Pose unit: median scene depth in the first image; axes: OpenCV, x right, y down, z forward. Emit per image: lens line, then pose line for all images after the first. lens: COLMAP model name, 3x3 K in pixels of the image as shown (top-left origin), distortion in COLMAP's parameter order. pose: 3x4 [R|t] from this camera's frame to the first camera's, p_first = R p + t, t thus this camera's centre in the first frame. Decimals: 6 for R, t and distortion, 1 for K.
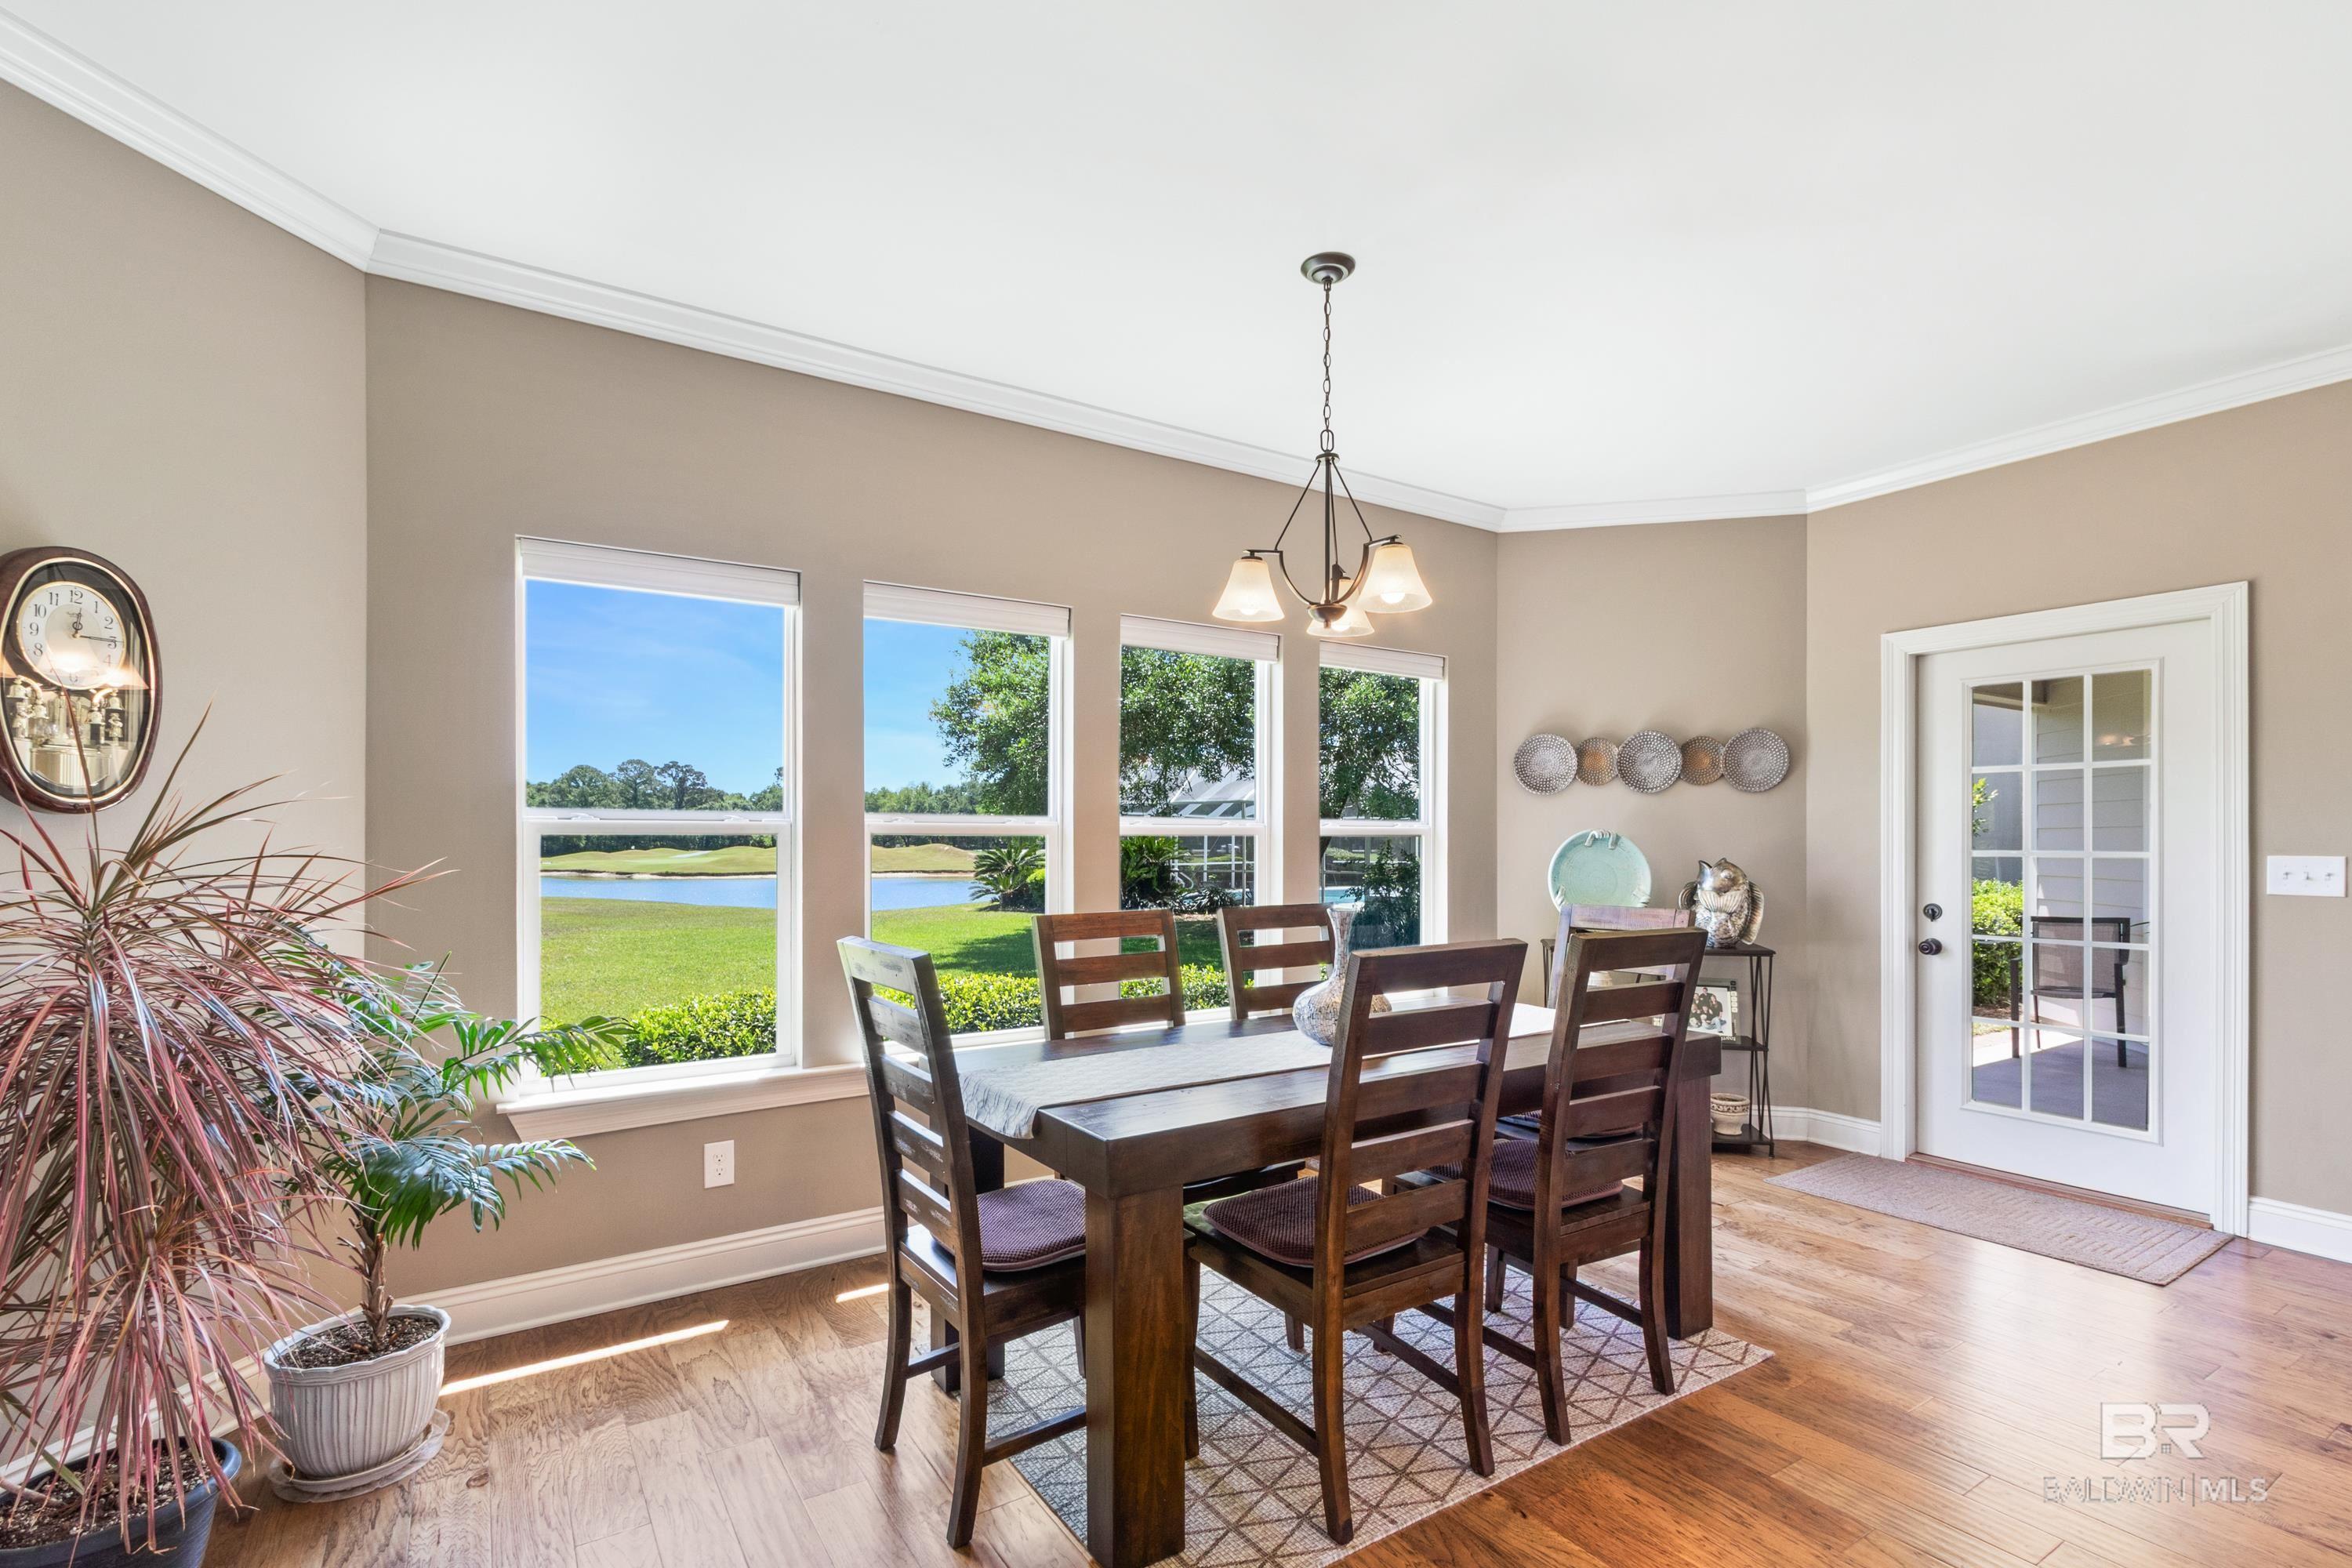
lens RADIAL K [[1077.5, 0, 1159.3], [0, 1077.5, 847.1], [0, 0, 1]] dist [0.007963, -0.001539]
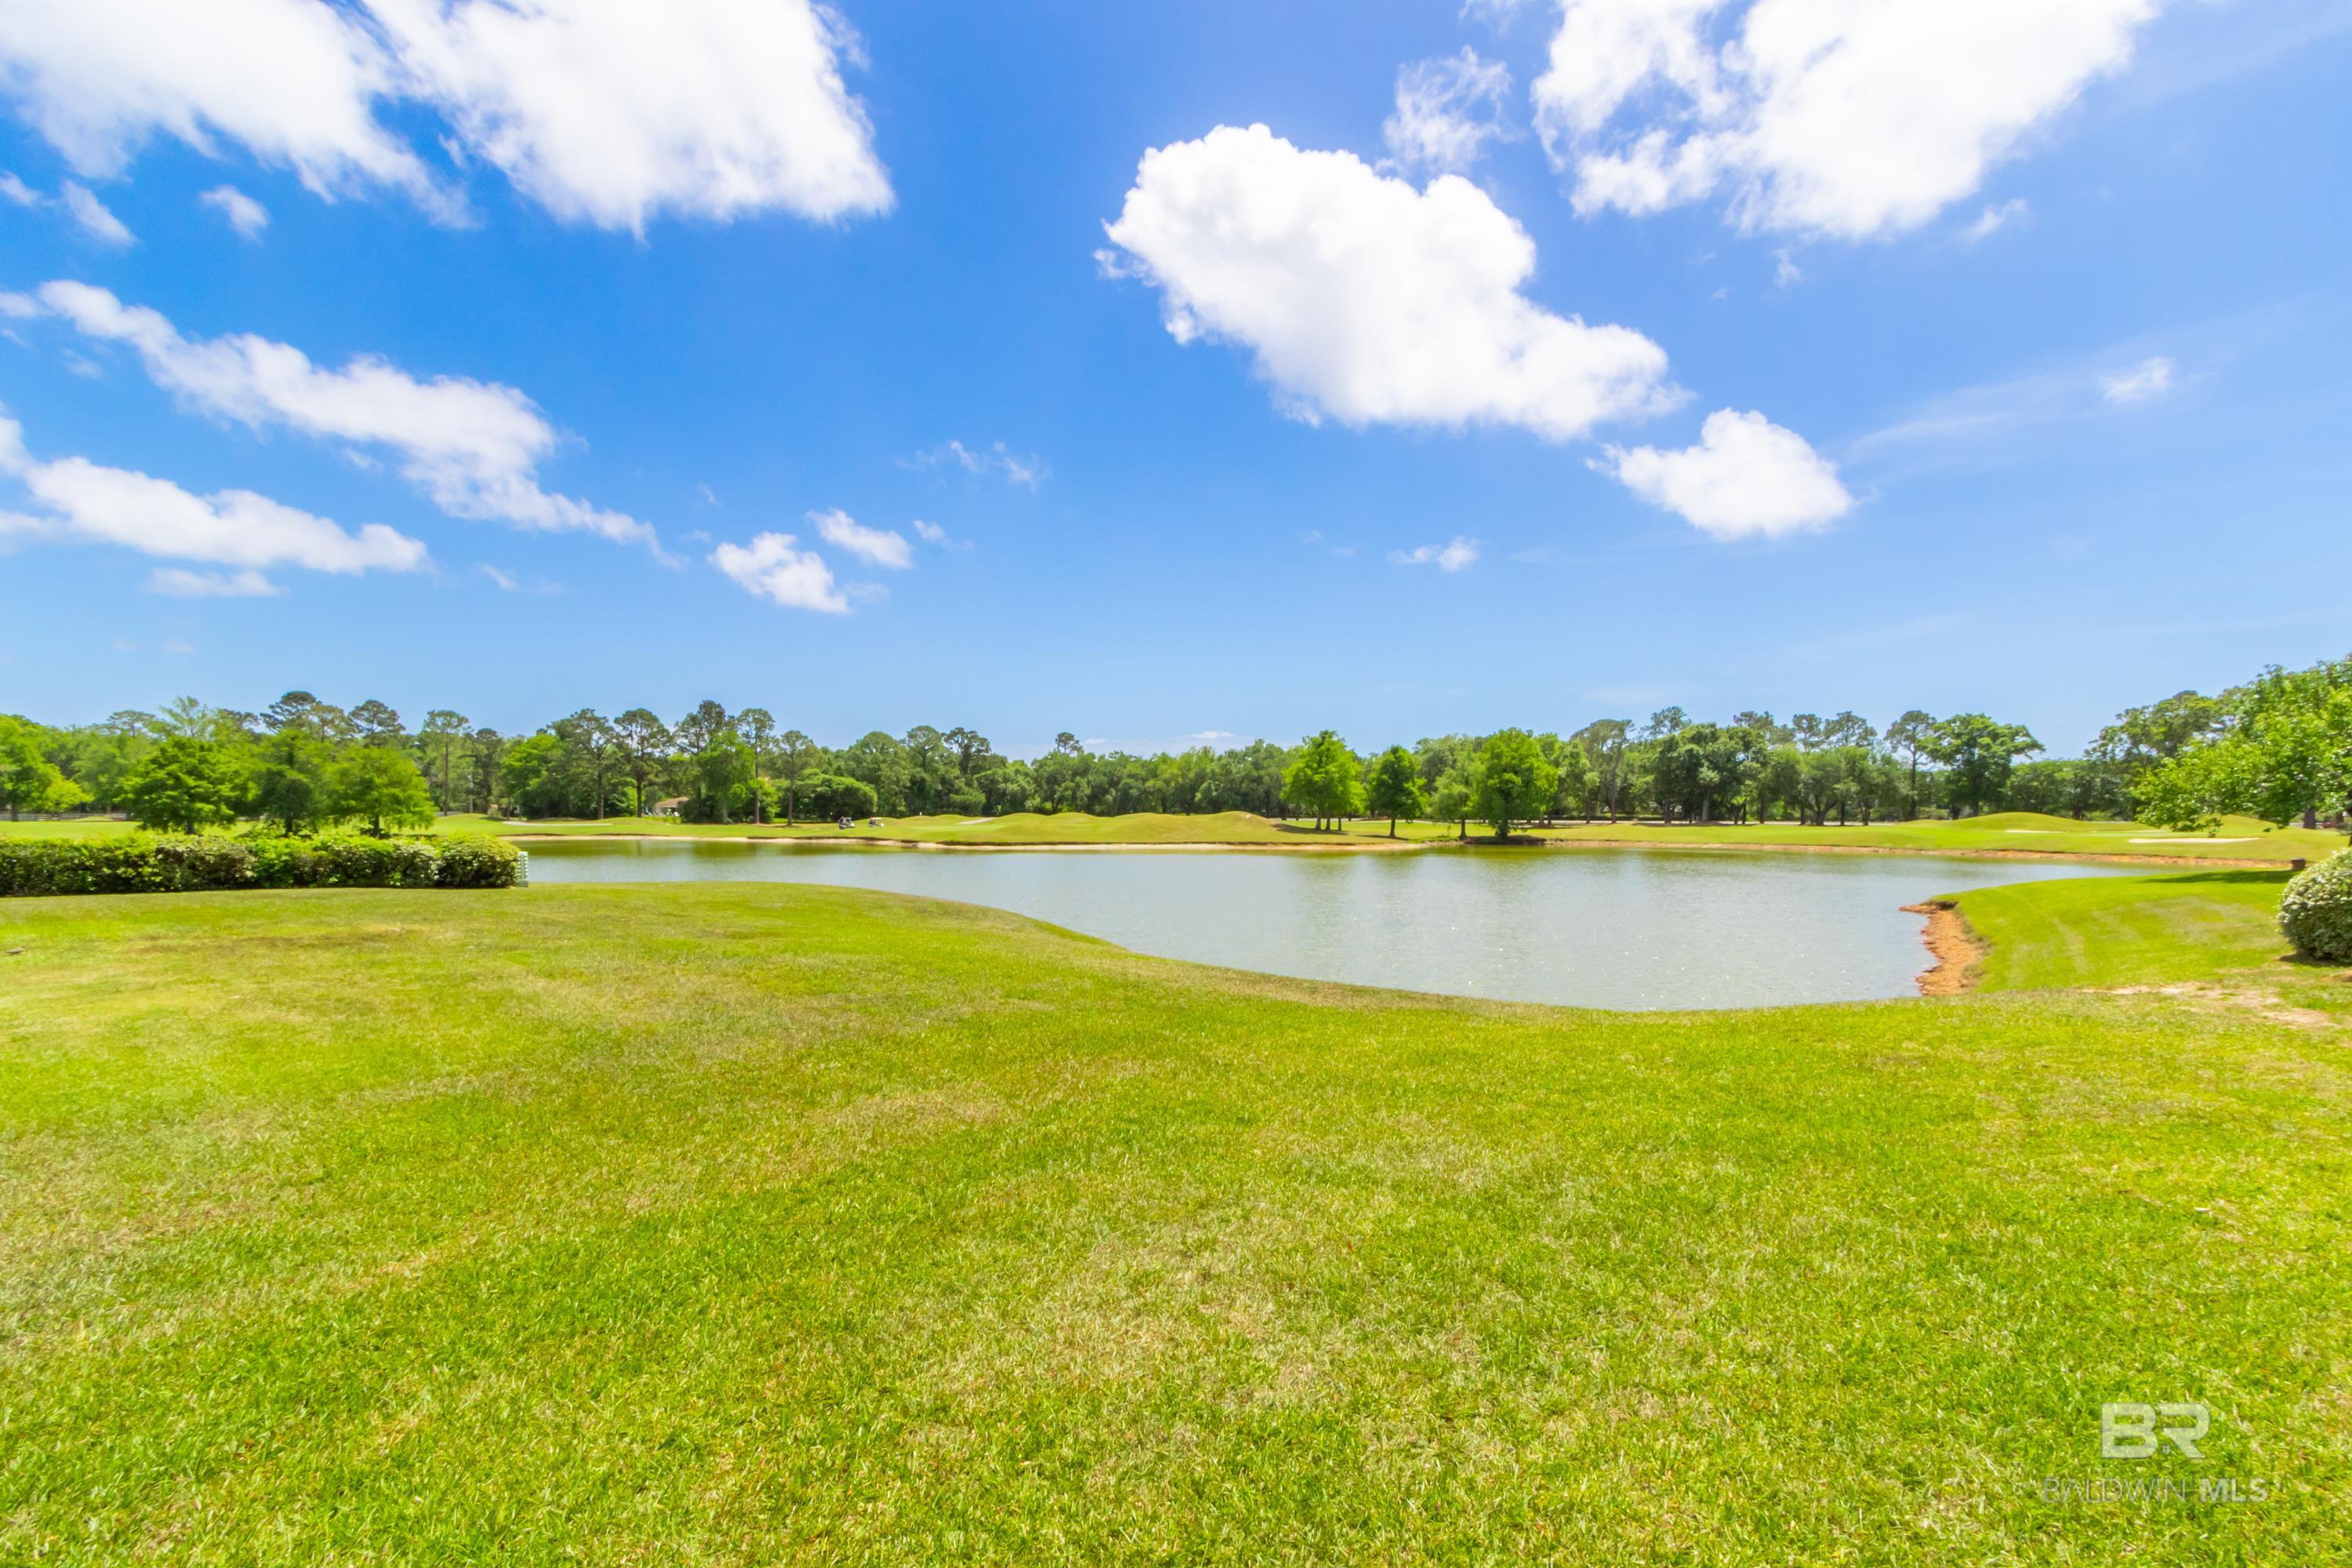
lens RADIAL K [[1077.5, 0, 1166.0], [0, 1077.5, 832.3], [0, 0, 1]] dist [0.007963, -0.001539]
pose [[0.973045, 0.009268, -0.230429, -1.625899], [-0.005912, 0.999866, 0.015247, 0.014908], [0.230540, -0.013474, 0.972970, 3.503594]]
